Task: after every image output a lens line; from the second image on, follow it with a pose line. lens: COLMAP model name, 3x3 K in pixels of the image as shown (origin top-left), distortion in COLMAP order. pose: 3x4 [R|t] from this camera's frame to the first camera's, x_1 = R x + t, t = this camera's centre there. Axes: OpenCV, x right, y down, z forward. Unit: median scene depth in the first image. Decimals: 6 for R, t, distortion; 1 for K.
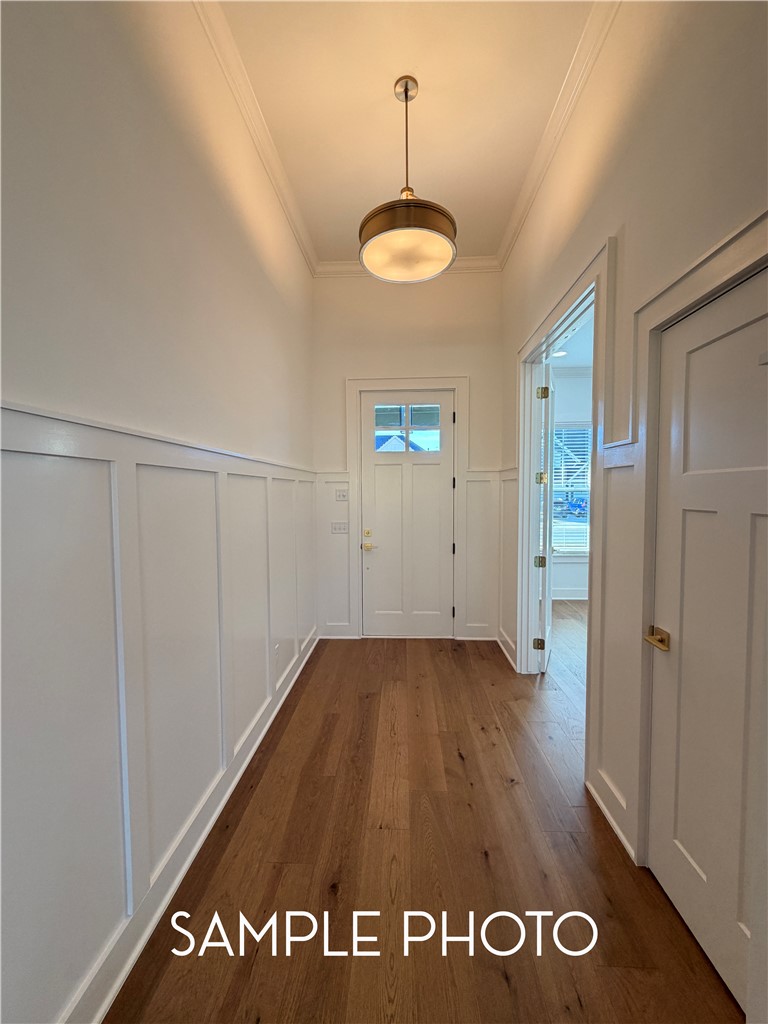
lens RADIAL K [[407.9, 0, 384.0], [0, 407.9, 512.0], [0, 0, 1]] dist [0.001024, 0.000141]
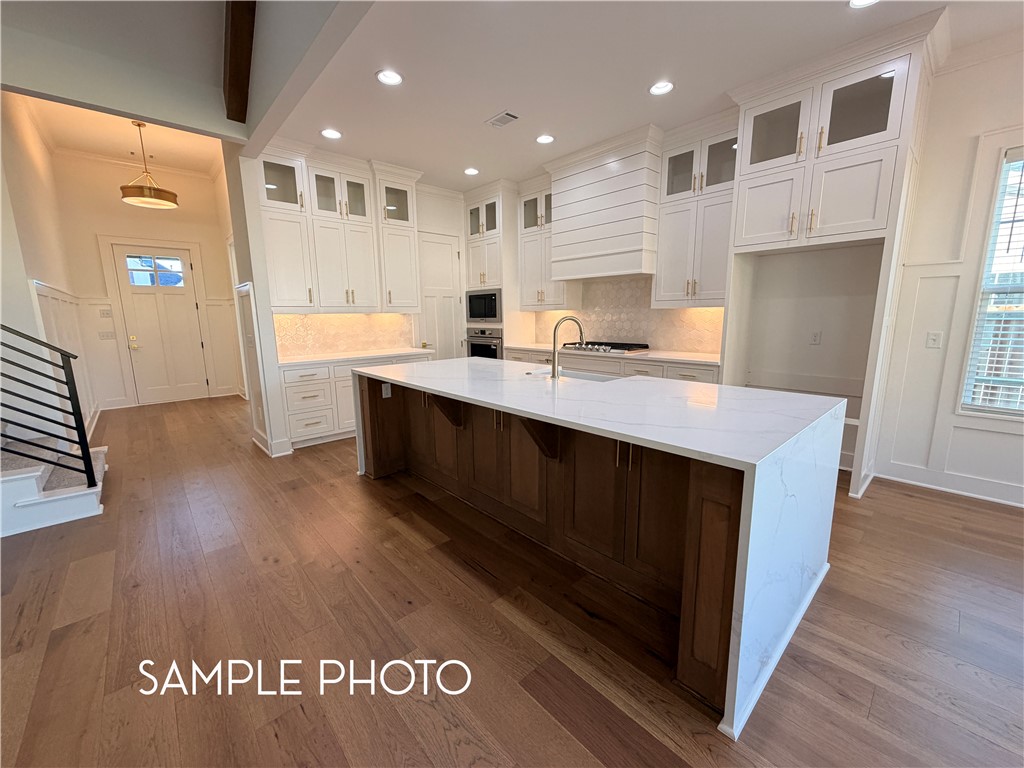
lens RADIAL K [[407.9, 0, 512.0], [0, 407.9, 384.0], [0, 0, 1]] dist [0.001024, 0.000141]
pose [[0.706462, -0.121265, 0.697285, -0.127467], [0.041647, 0.990628, 0.130085, 0.084580], [-0.706524, -0.062861, 0.704891, -1.145342]]
